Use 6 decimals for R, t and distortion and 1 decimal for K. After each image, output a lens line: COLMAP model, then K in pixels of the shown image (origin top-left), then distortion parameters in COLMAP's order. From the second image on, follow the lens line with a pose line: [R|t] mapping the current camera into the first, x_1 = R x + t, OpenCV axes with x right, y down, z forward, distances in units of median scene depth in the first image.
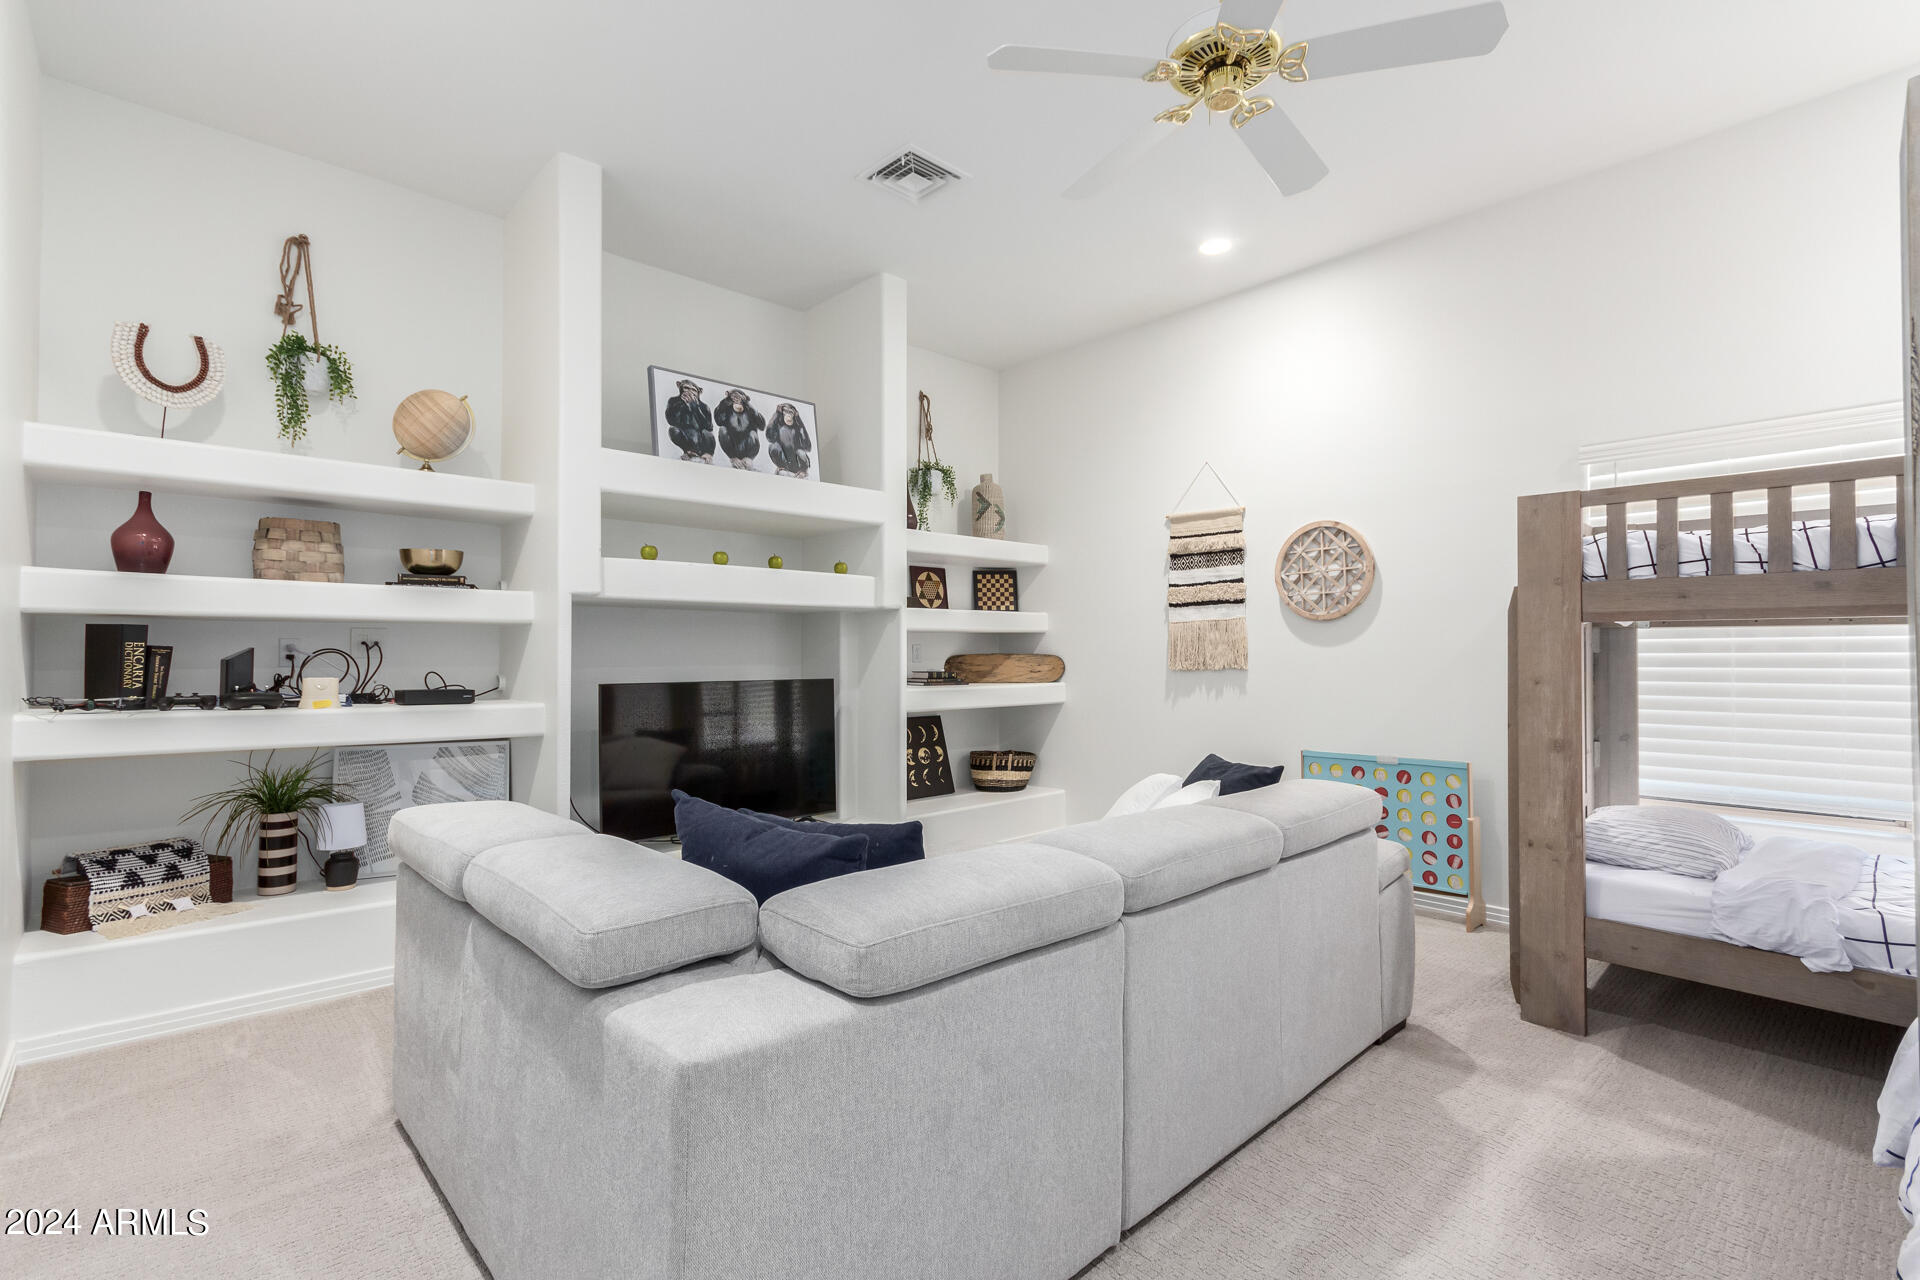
lens RADIAL K [[891.7, 0, 958.1], [0, 891.7, 653.6], [0, 0, 1]] dist [0.004135, 0.000777]
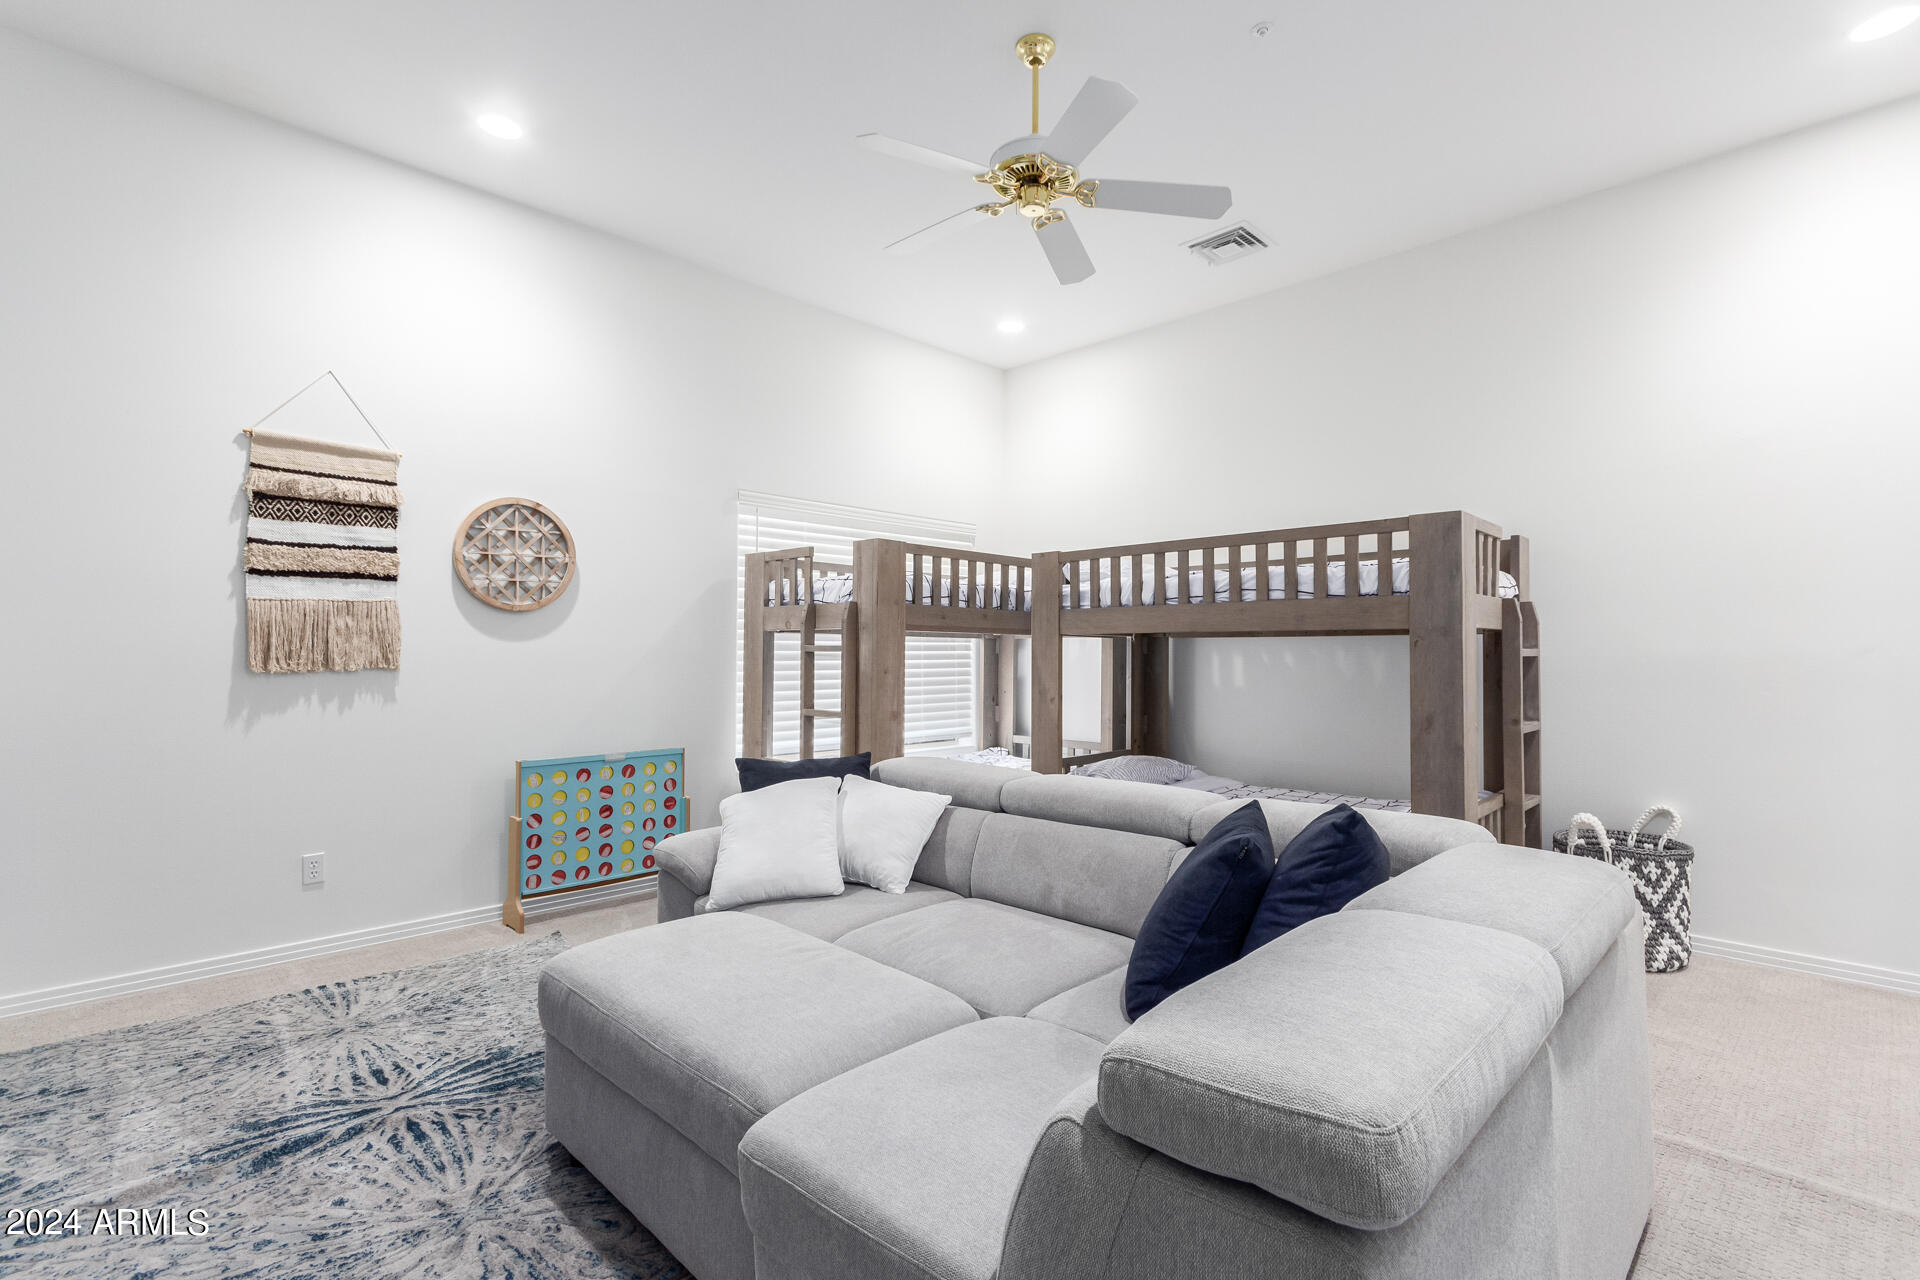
lens RADIAL K [[891.7, 0, 958.1], [0, 891.7, 653.6], [0, 0, 1]] dist [0.004135, 0.000777]
pose [[-0.049090, 0.000876, 0.998794, -0.450786], [-0.005792, 0.999983, -0.001162, 0.002400], [-0.998778, -0.005842, -0.049084, 0.564407]]
